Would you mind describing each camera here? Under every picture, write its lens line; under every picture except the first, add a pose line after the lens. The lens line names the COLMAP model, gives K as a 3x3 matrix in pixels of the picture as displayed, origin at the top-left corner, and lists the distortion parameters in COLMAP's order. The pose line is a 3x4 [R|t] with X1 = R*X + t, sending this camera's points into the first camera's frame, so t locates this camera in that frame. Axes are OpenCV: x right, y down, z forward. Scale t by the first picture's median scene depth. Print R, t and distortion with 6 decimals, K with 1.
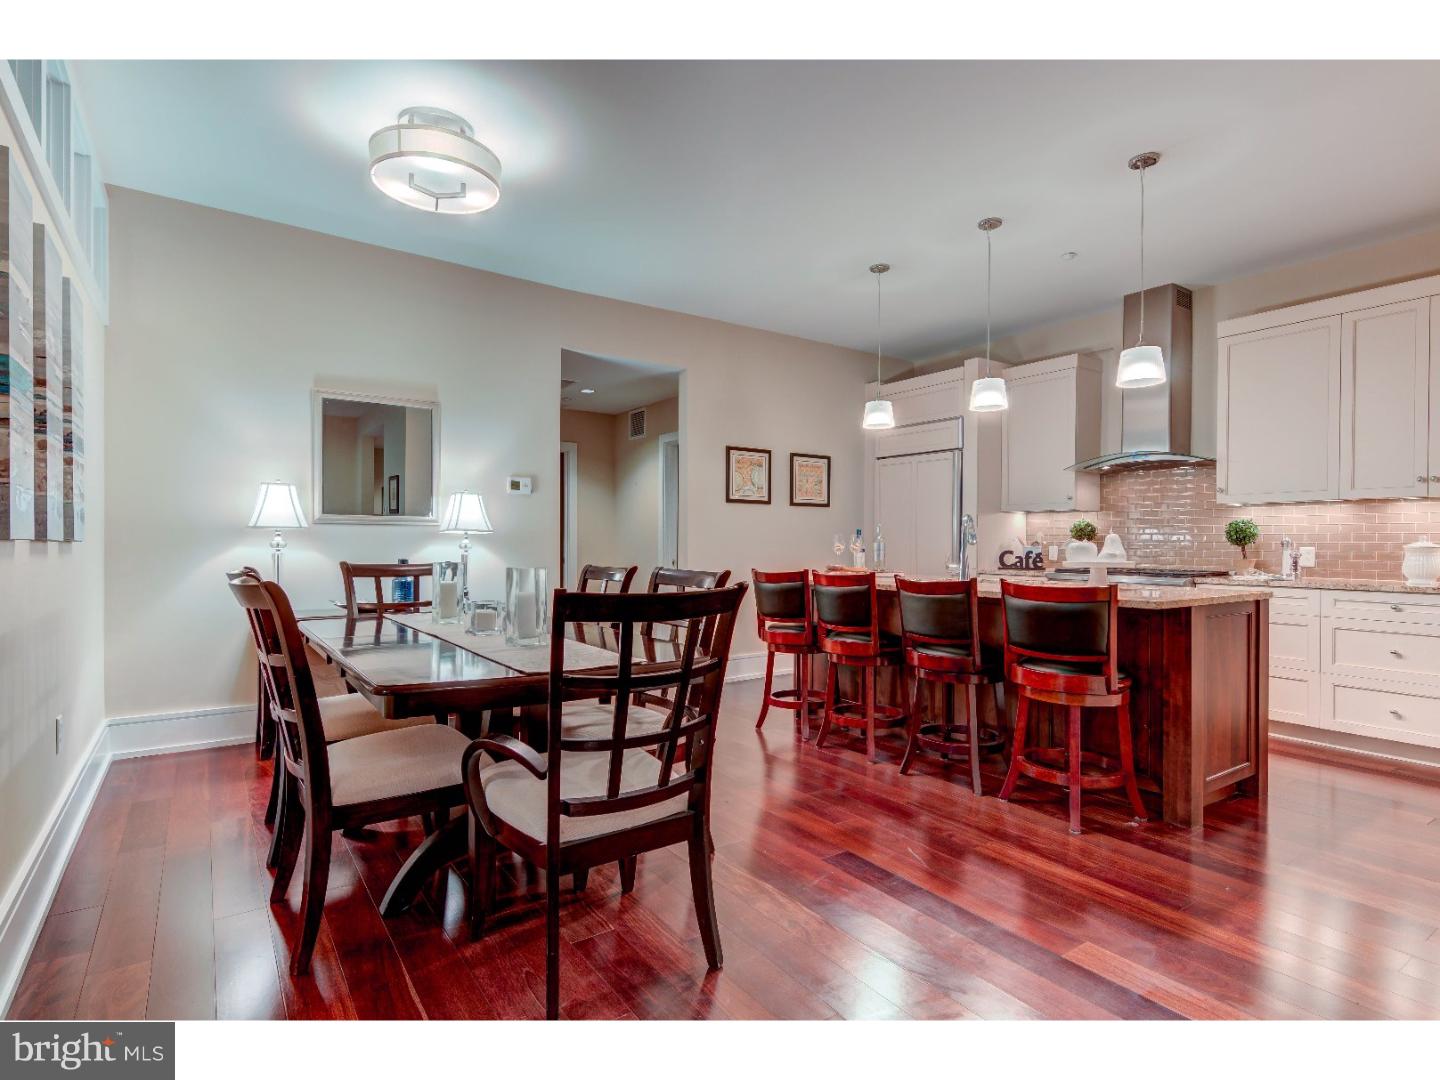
lens RADIAL K [[734.2, 0, 720.0], [0, 734.2, 540.0], [0, 0, 1]] dist [0.021645, -0.008750]
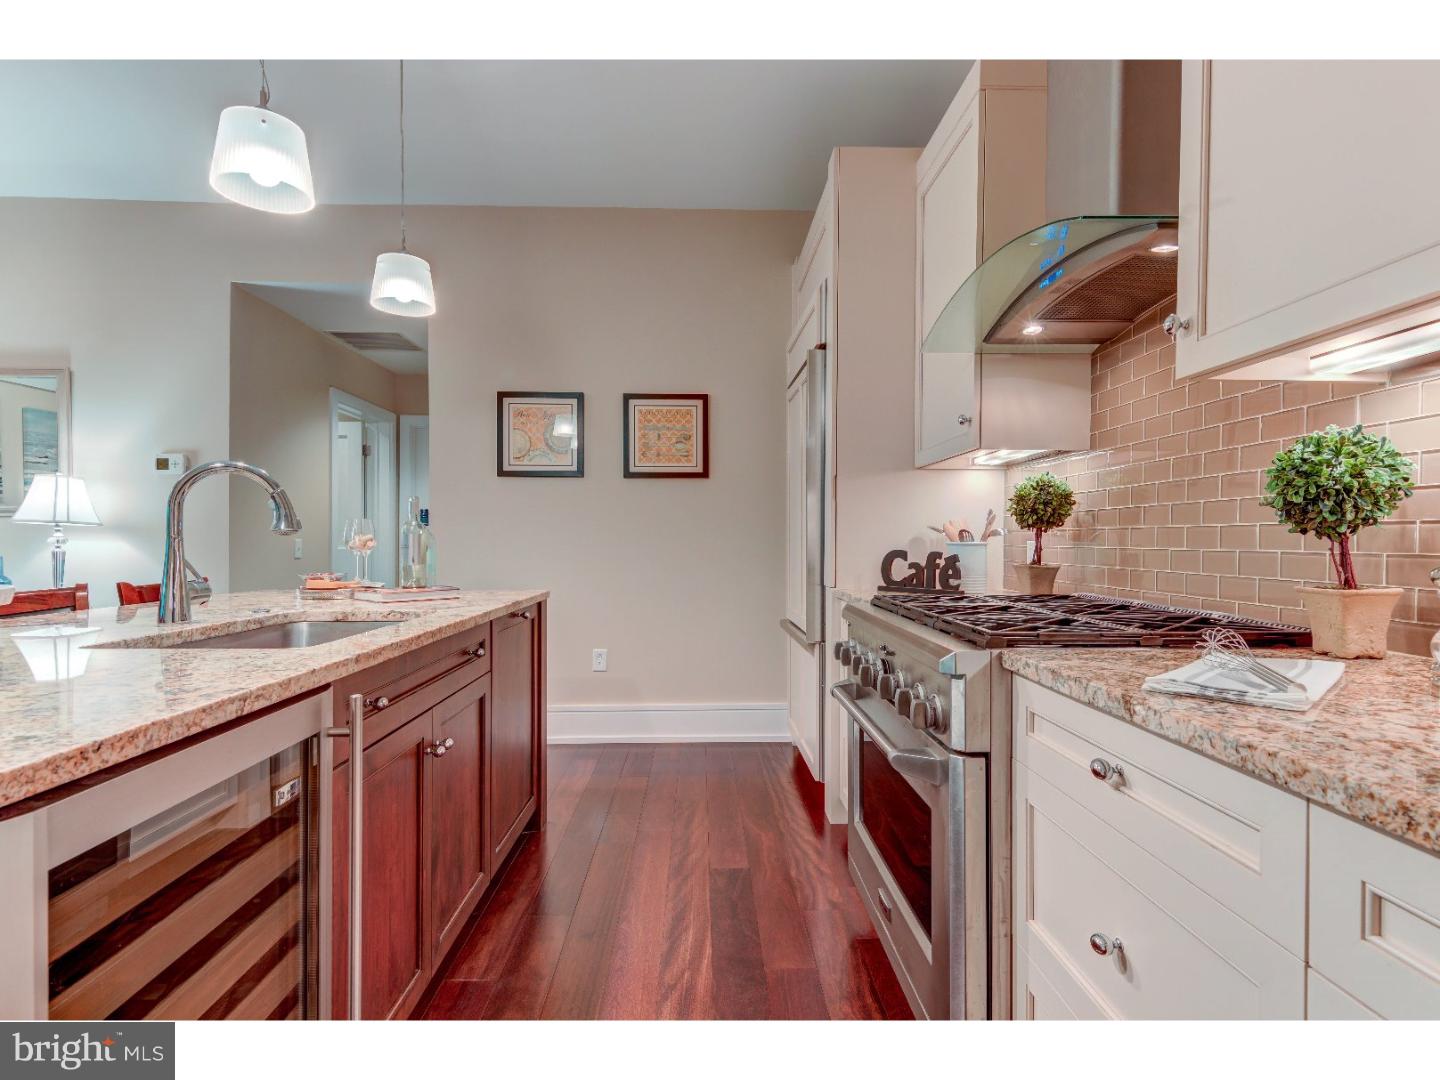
lens RADIAL K [[734.2, 0, 720.0], [0, 734.2, 540.0], [0, 0, 1]] dist [0.021645, -0.008750]
pose [[0.833976, -0.002293, -0.551797, 0.550280], [0.002774, 0.999996, 0.000037, 0.007403], [0.551794, -0.001561, 0.833979, 0.556095]]
